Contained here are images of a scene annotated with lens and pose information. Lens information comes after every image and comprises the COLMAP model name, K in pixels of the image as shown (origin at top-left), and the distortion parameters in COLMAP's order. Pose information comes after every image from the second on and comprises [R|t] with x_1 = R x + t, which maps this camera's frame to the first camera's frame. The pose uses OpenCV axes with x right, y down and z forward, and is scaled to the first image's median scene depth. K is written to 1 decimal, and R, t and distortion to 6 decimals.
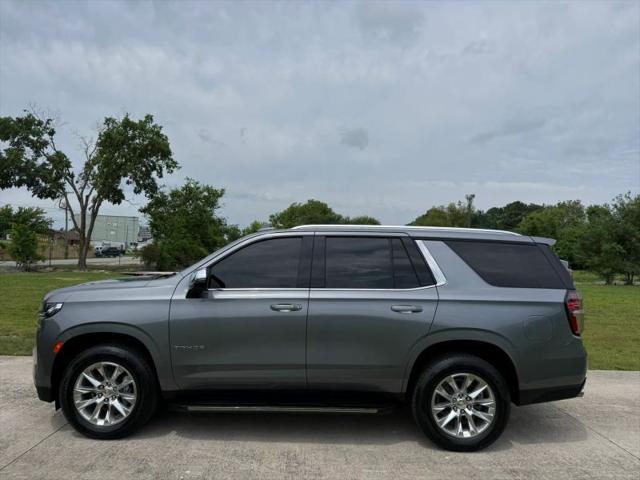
lens RADIAL K [[451.2, 0, 319.3], [0, 451.2, 242.7], [0, 0, 1]] dist [0.063845, -0.098574]
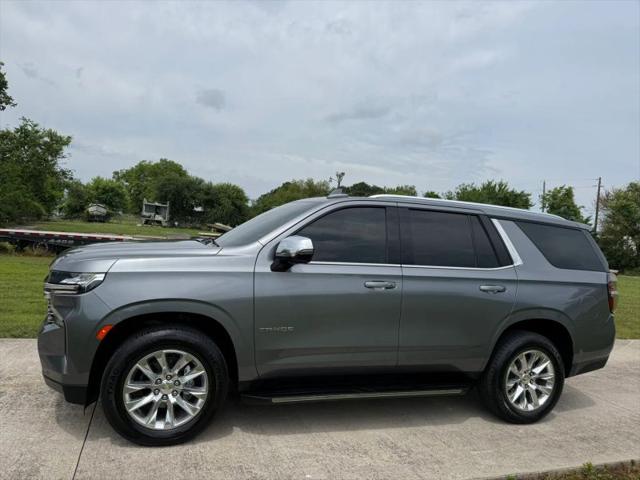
lens RADIAL K [[451.2, 0, 319.3], [0, 451.2, 242.7], [0, 0, 1]] dist [0.063845, -0.098574]
pose [[0.943588, 0.047432, 0.327706, -0.477056], [-0.069480, 0.996016, 0.055896, 0.017226], [-0.323749, -0.075512, 0.943125, 0.188743]]
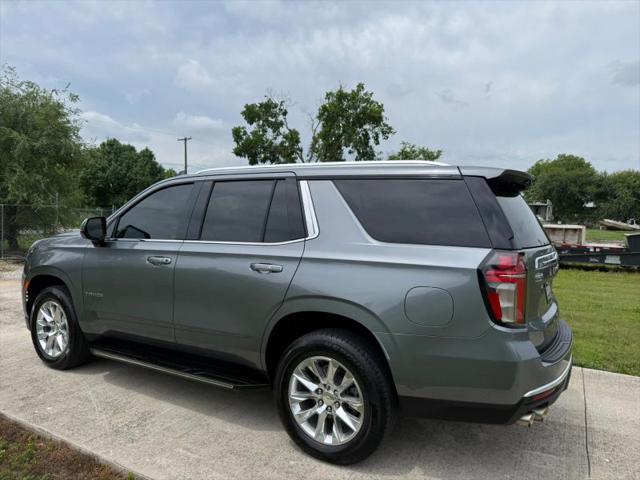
lens RADIAL K [[448.0, 0, 317.7], [0, 448.0, 245.8], [0, 0, 1]] dist [0.070666, -0.088968]
pose [[0.862686, 0.024376, -0.505151, 0.646209], [0.017640, 0.996780, 0.078225, 0.047298], [0.505431, -0.076395, 0.859478, 0.368313]]
